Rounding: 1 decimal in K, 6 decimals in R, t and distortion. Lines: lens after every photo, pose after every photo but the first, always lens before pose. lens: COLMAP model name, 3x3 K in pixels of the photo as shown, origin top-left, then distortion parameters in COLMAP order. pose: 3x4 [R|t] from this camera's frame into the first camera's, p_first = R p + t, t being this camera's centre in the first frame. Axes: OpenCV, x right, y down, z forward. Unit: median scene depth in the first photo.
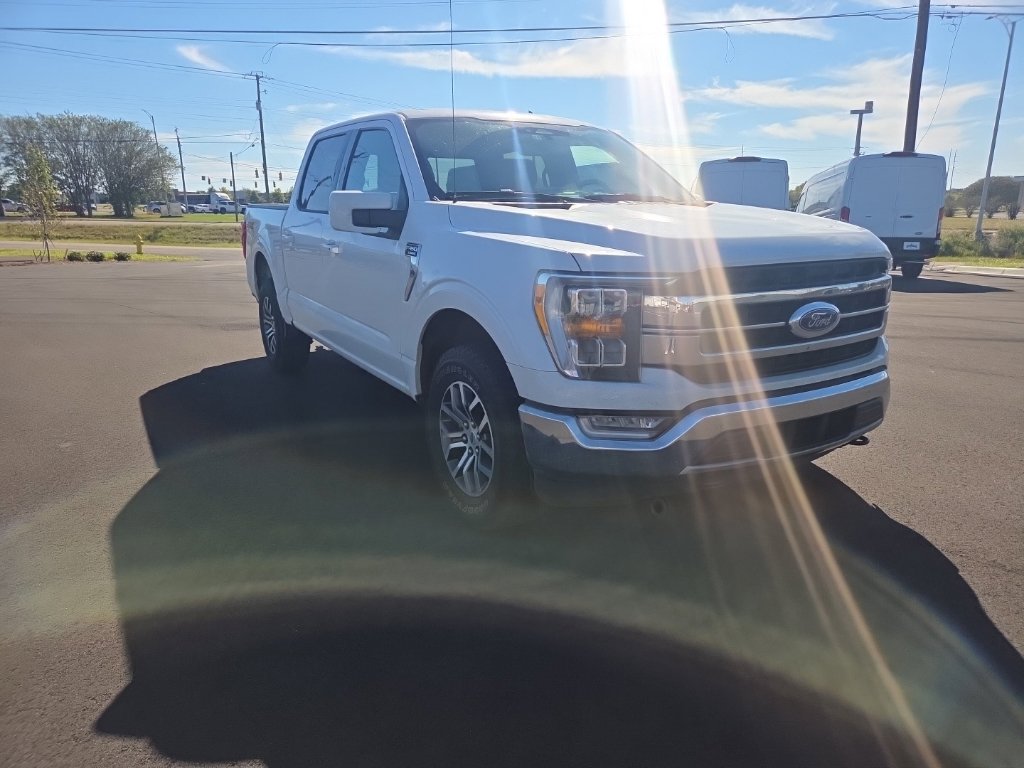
lens RADIAL K [[681.7, 0, 515.6], [0, 681.7, 396.4], [0, 0, 1]] dist [0.069289, -0.057981]
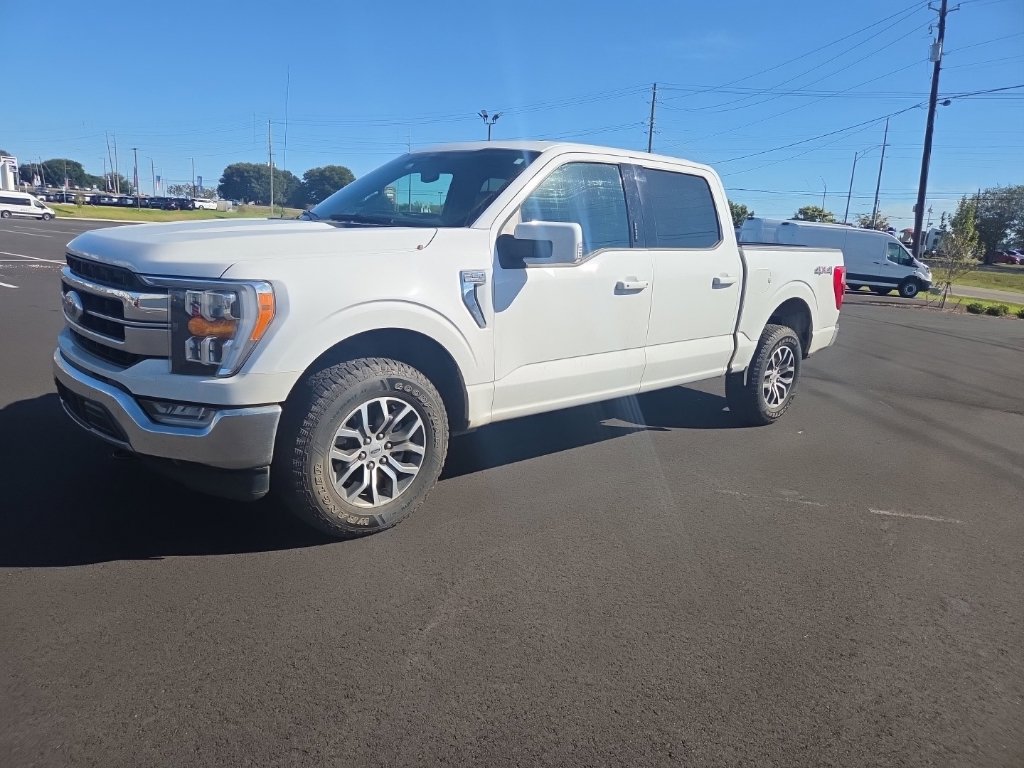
lens RADIAL K [[681.7, 0, 495.4], [0, 681.7, 390.2], [0, 0, 1]] dist [0.069289, -0.057981]
pose [[0.203871, 0.232223, -0.951057, 1.366640], [-0.311922, 0.936240, 0.161741, -0.307068], [0.927977, 0.263681, 0.263307, 1.100833]]
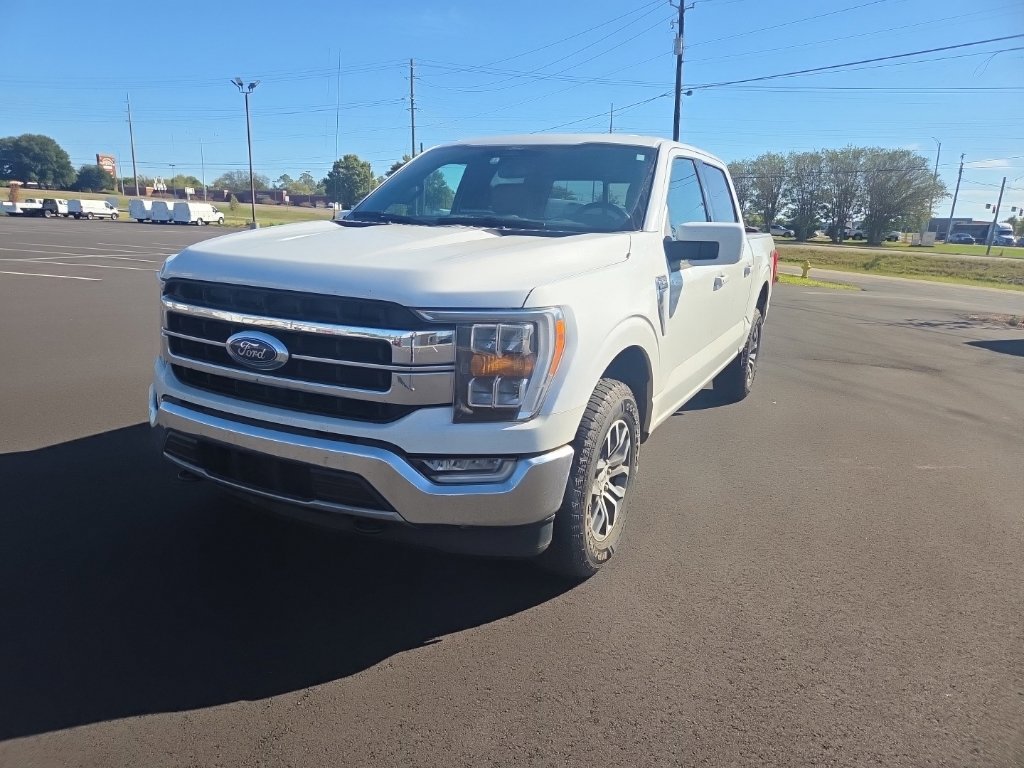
lens RADIAL K [[681.7, 0, 493.2], [0, 681.7, 404.8], [0, 0, 1]] dist [0.069289, -0.057981]
pose [[0.519706, 0.239346, -0.820134, 1.078665], [-0.261373, 0.958471, 0.114090, -0.179172], [0.813382, 0.155068, 0.560682, 0.600622]]
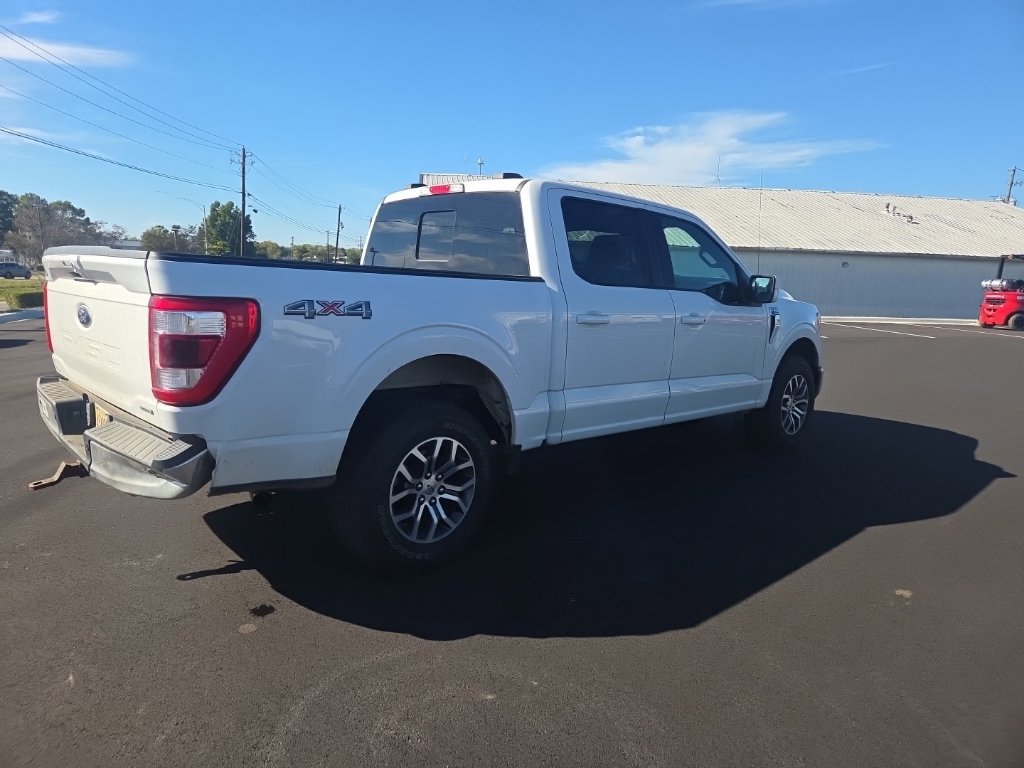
lens RADIAL K [[682.9, 0, 496.7], [0, 682.9, 378.0], [0, 0, 1]] dist [0.057255, -0.034424]
pose [[-0.198226, -0.146073, 0.969211, -1.636068], [0.223154, 0.956138, 0.189743, -0.519678], [-0.954415, 0.253895, -0.156935, 1.918121]]
